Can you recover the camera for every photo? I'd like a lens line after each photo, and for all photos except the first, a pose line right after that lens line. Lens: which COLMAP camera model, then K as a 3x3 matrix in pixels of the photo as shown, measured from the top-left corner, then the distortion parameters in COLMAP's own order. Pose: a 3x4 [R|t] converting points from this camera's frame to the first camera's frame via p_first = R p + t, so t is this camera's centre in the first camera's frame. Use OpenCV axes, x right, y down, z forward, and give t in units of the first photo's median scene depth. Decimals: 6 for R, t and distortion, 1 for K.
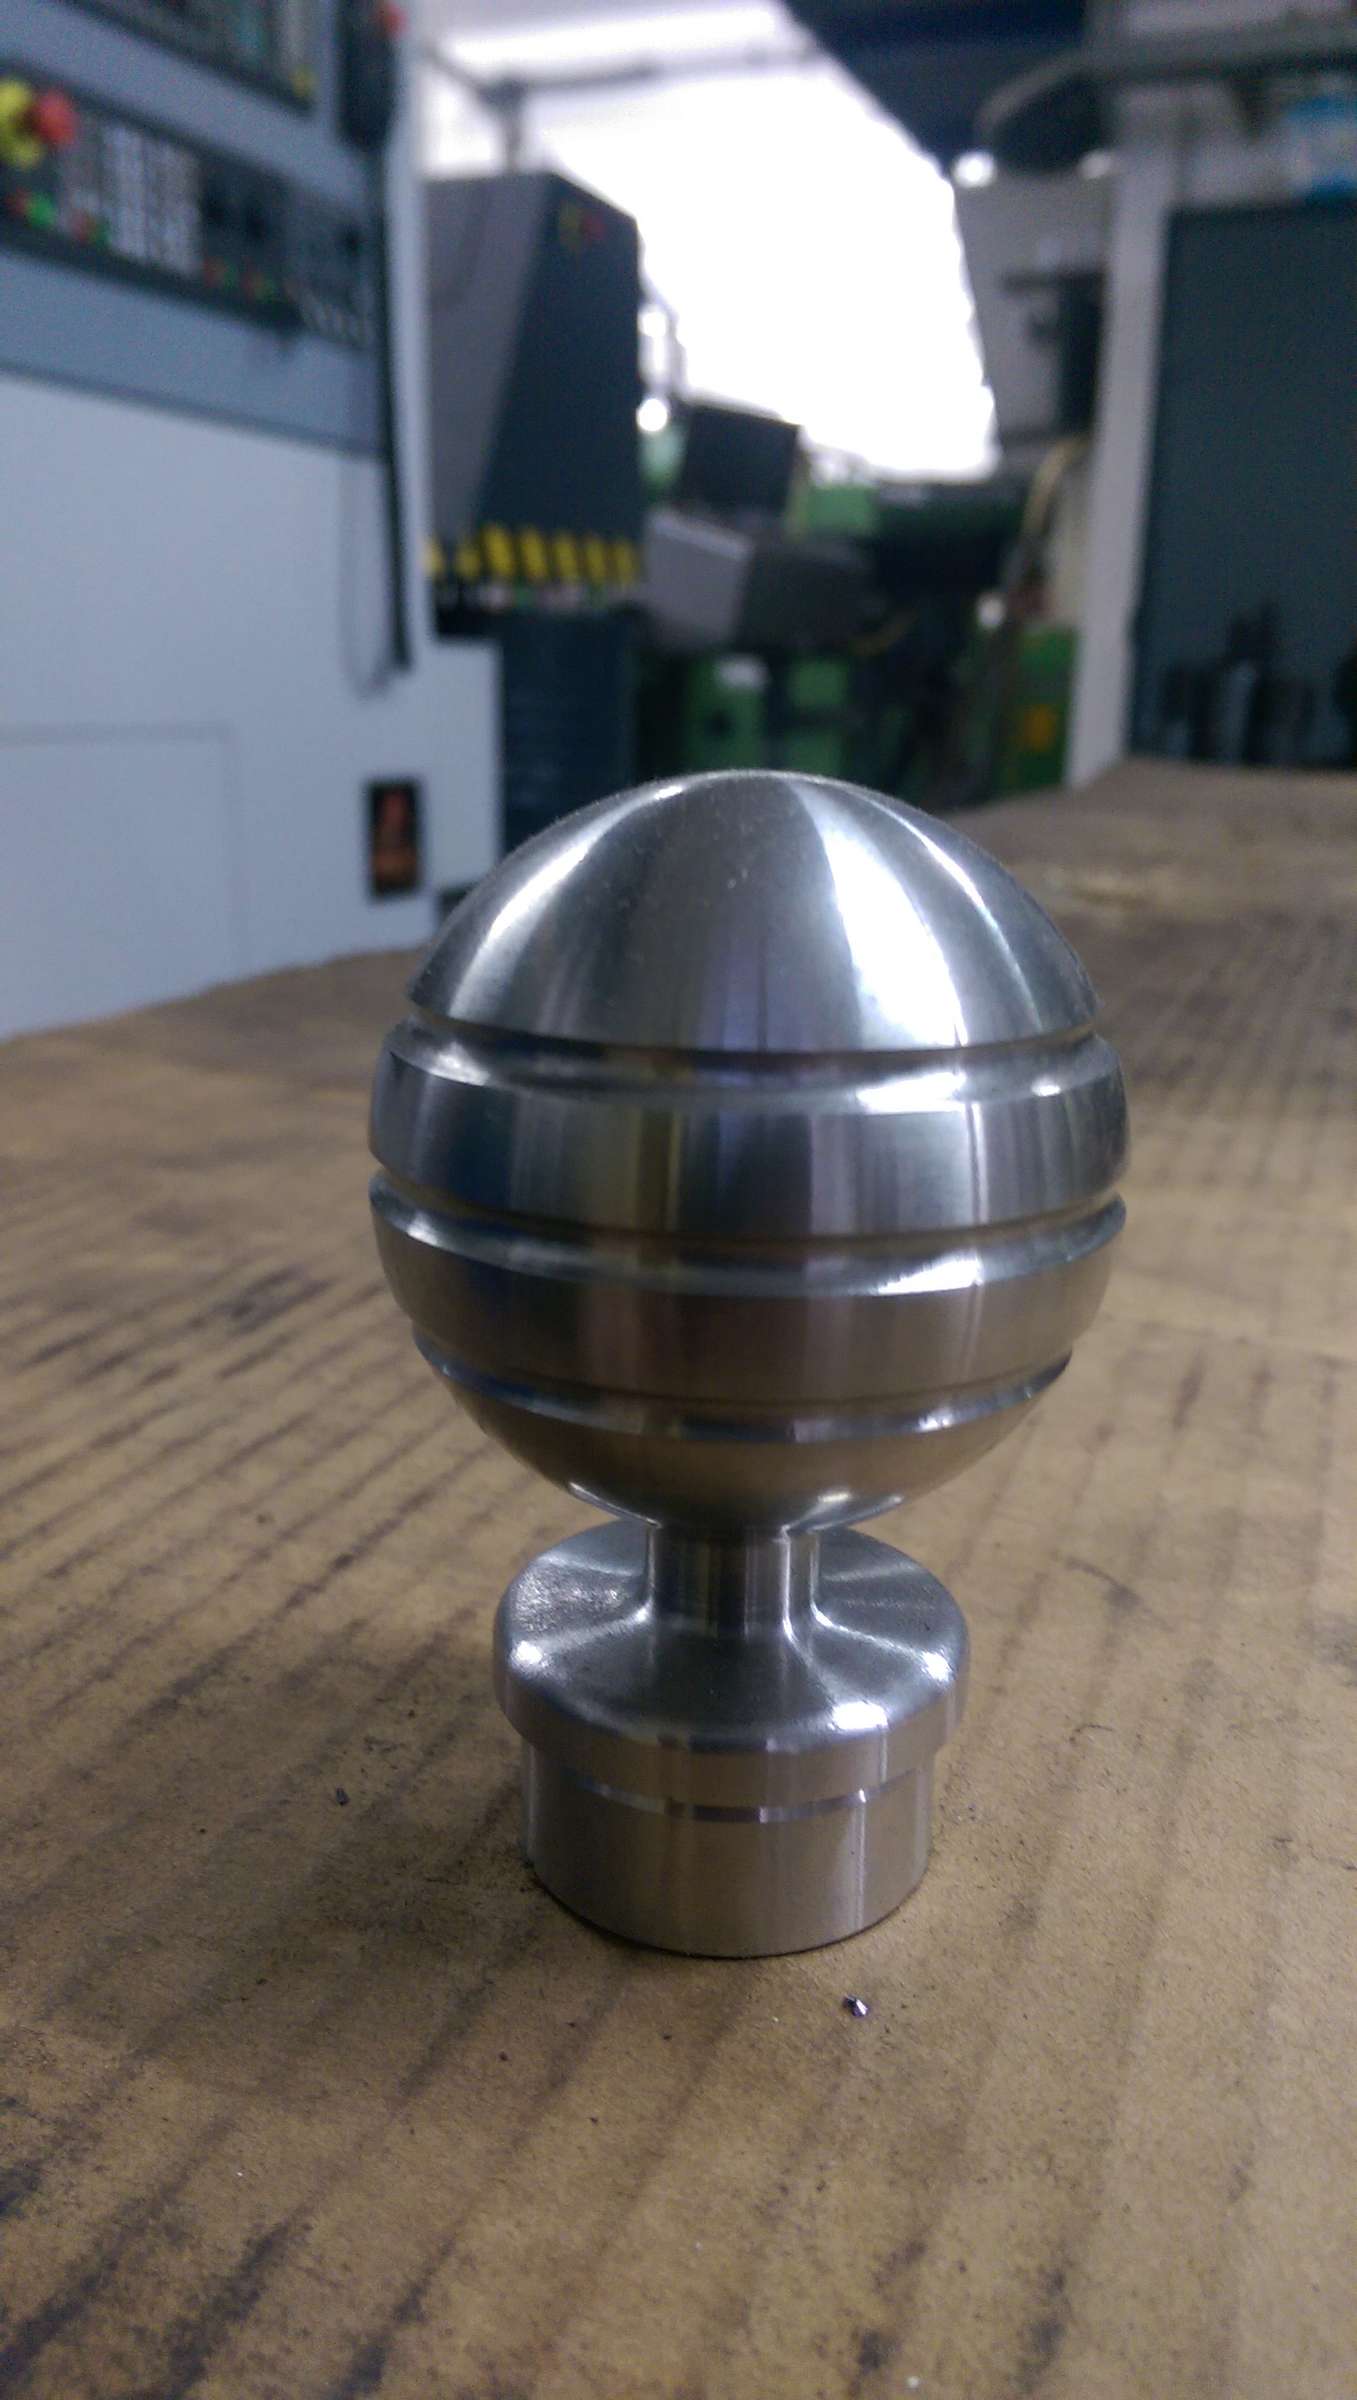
lens RADIAL K [[1770.3, 0, 670.8], [0, 1770.3, 1195.9], [0, 0, 1]] dist [0.088130, -0.160391]
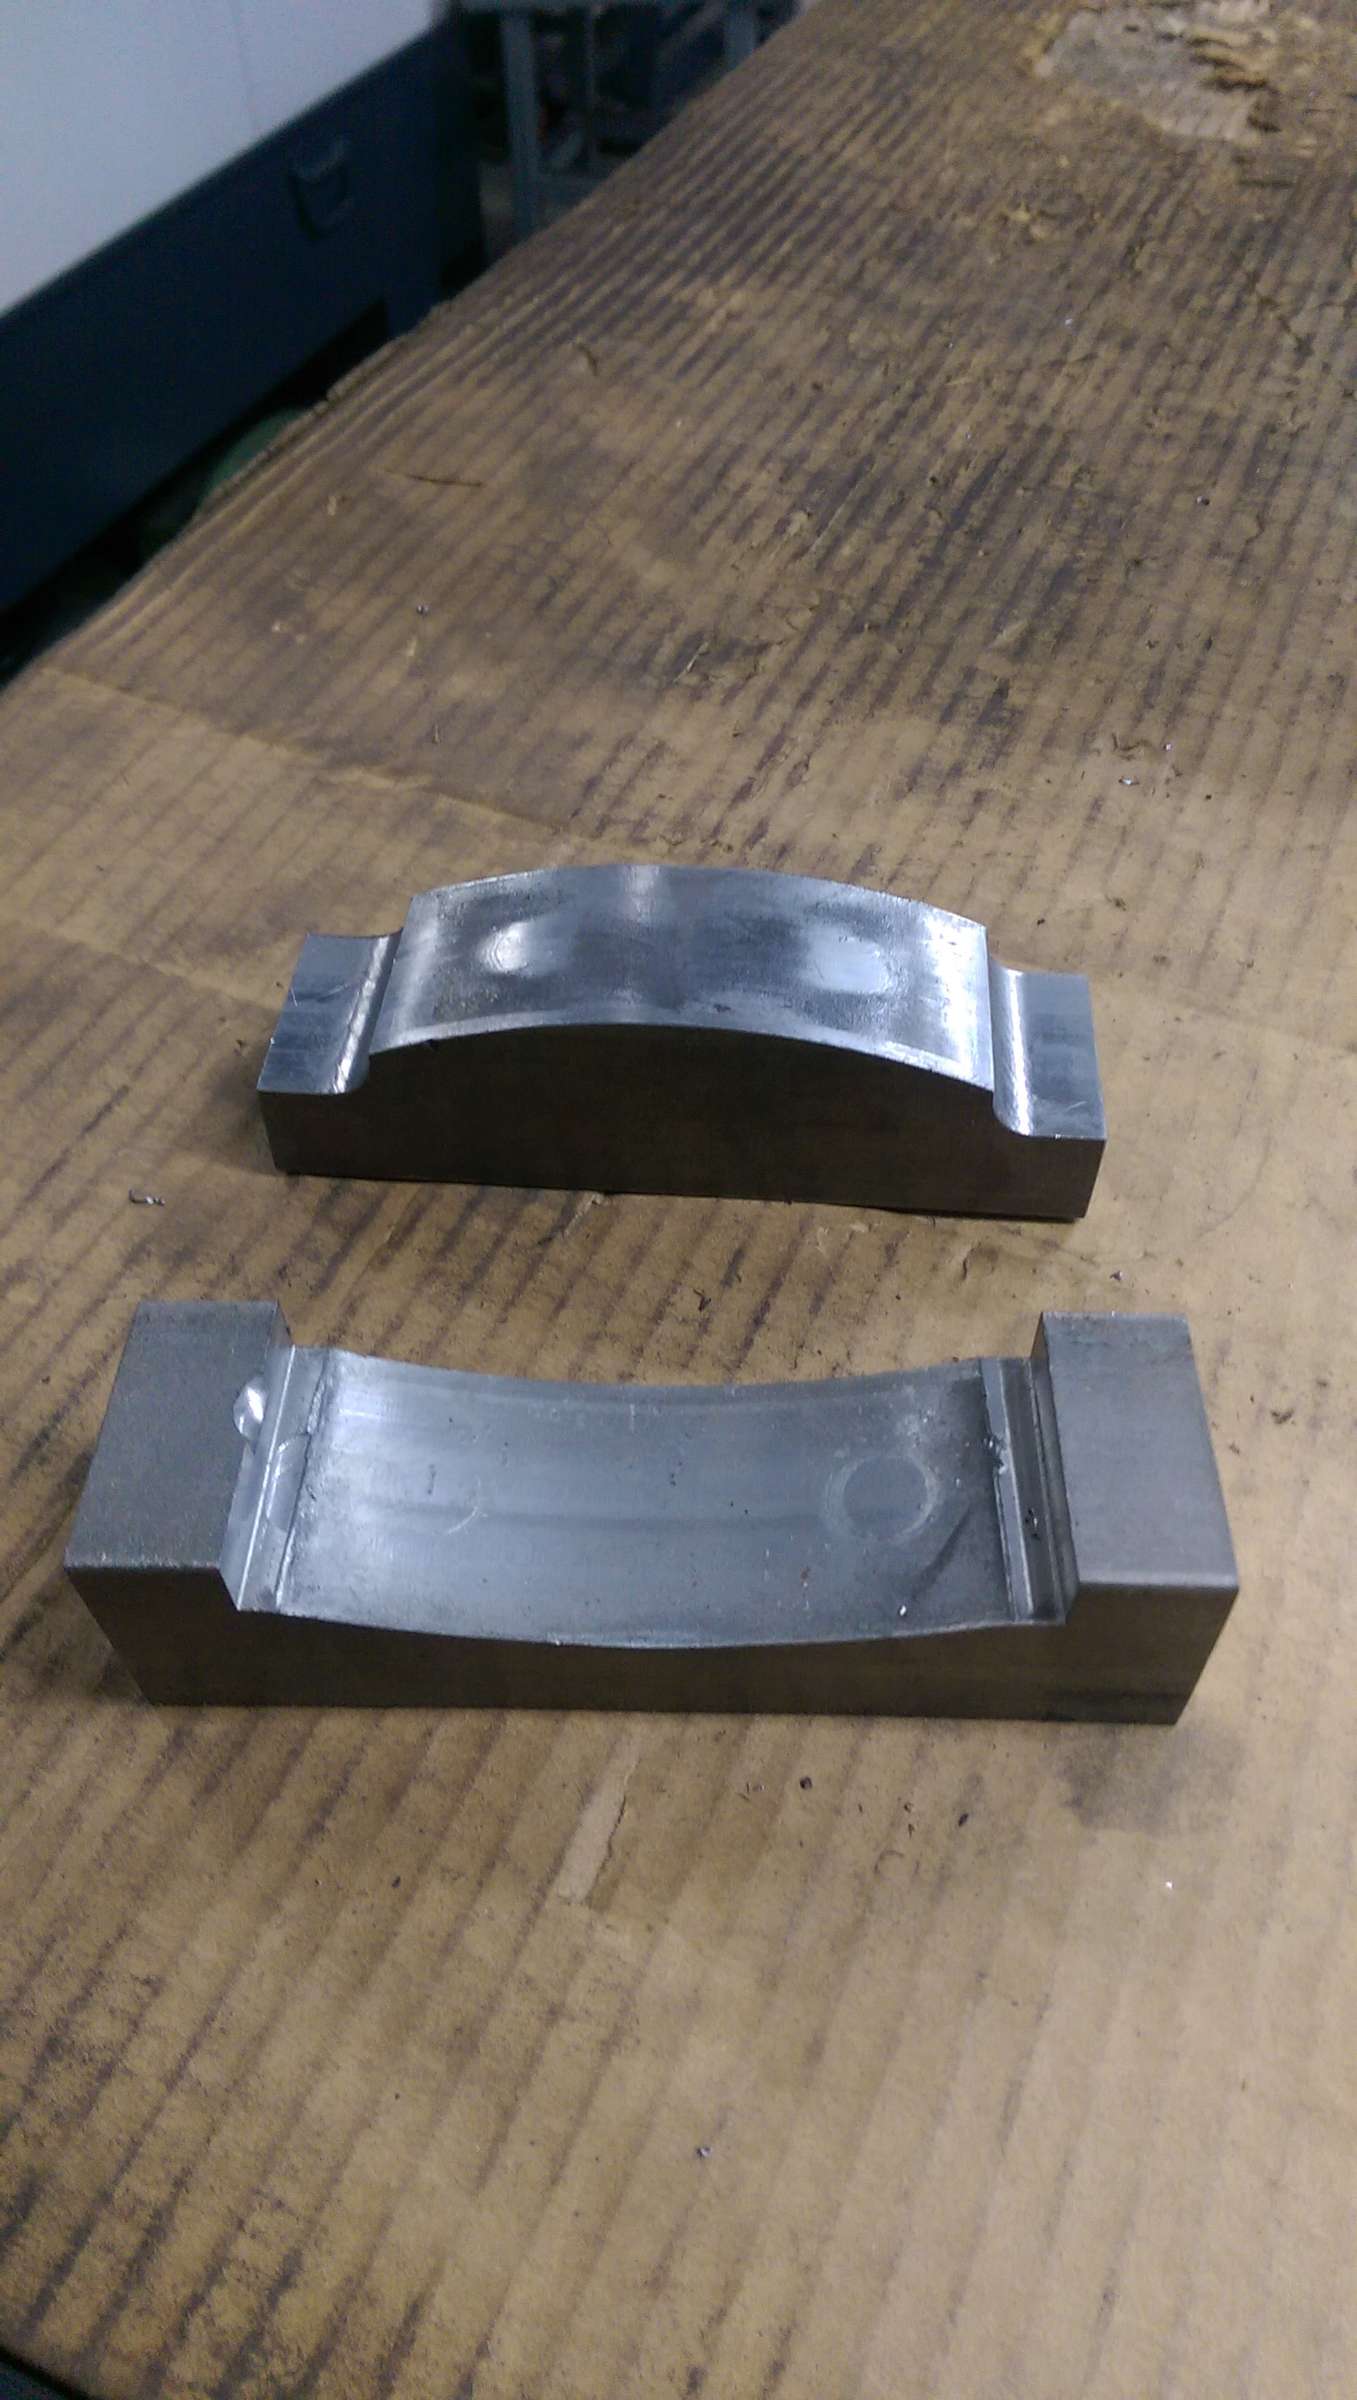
lens RADIAL K [[1760.5, 0, 661.0], [0, 1760.5, 1198.3], [0, 0, 1]] dist [0.102249, -0.170290]
pose [[0.998382, -0.001331, -0.056847, 0.084097], [0.033017, 0.827502, 0.560491, -0.752055], [0.046295, -0.561461, 0.826207, 0.000941]]
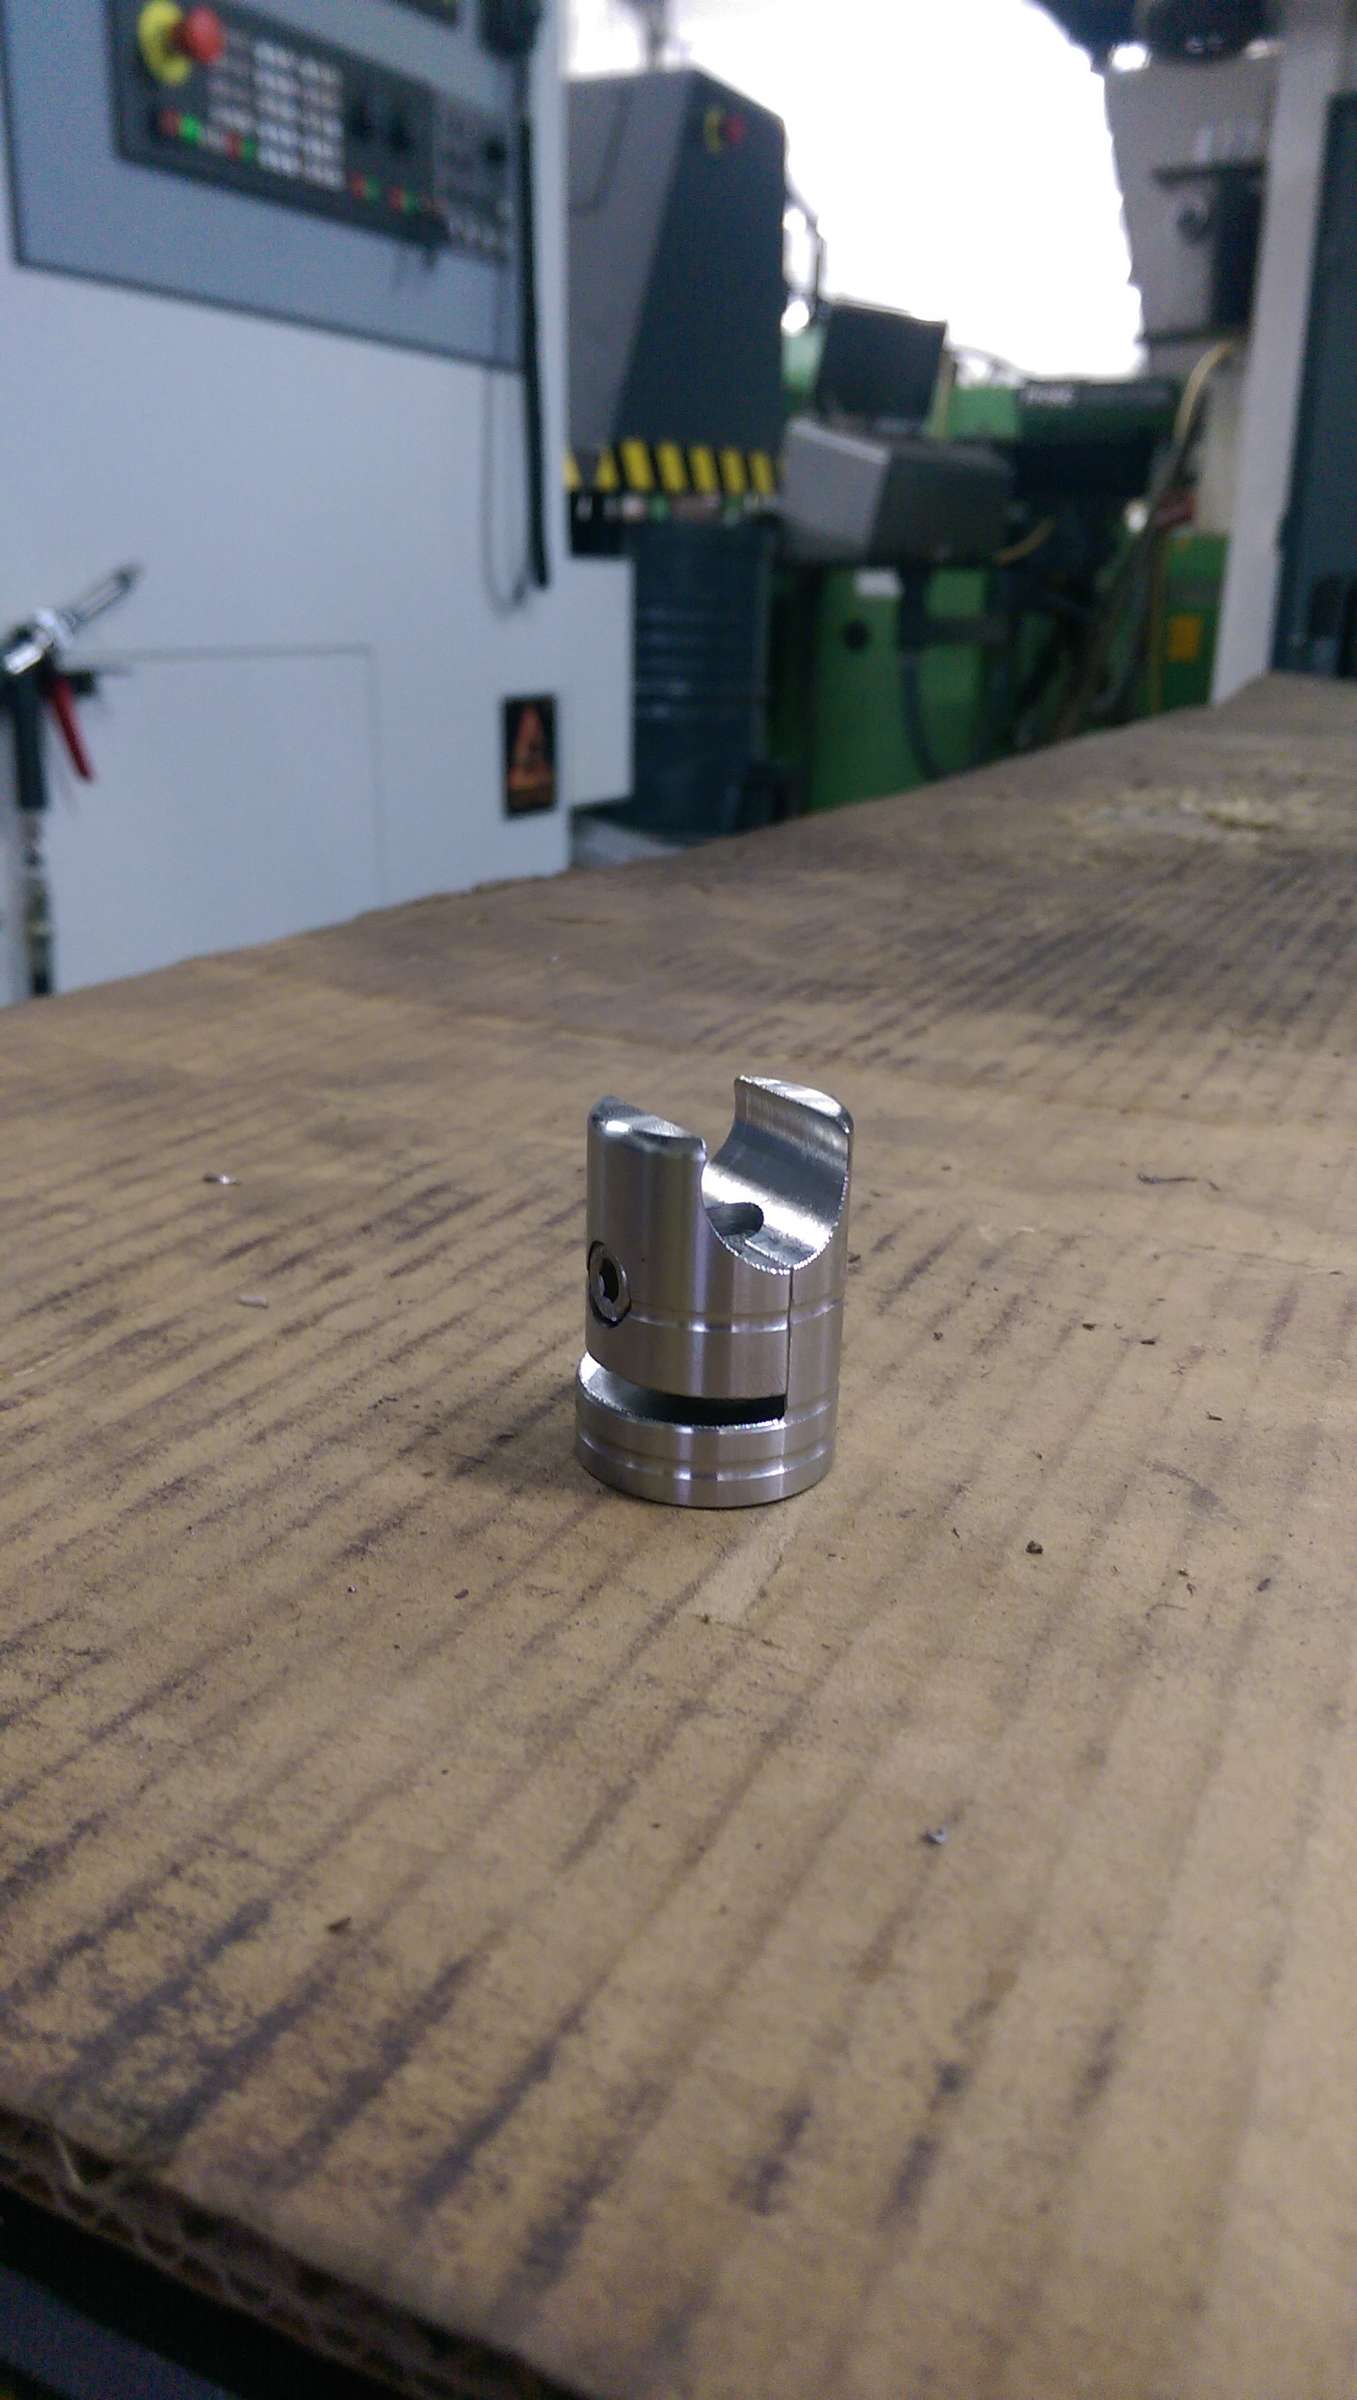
lens RADIAL K [[1760.5, 0, 661.0], [0, 1760.5, 1198.3], [0, 0, 1]] dist [0.102249, -0.170290]
pose [[0.996973, 0.020983, -0.074868, -0.001558], [-0.017444, 0.998714, 0.047612, -0.003055], [0.075770, -0.046162, 0.996056, -0.086455]]
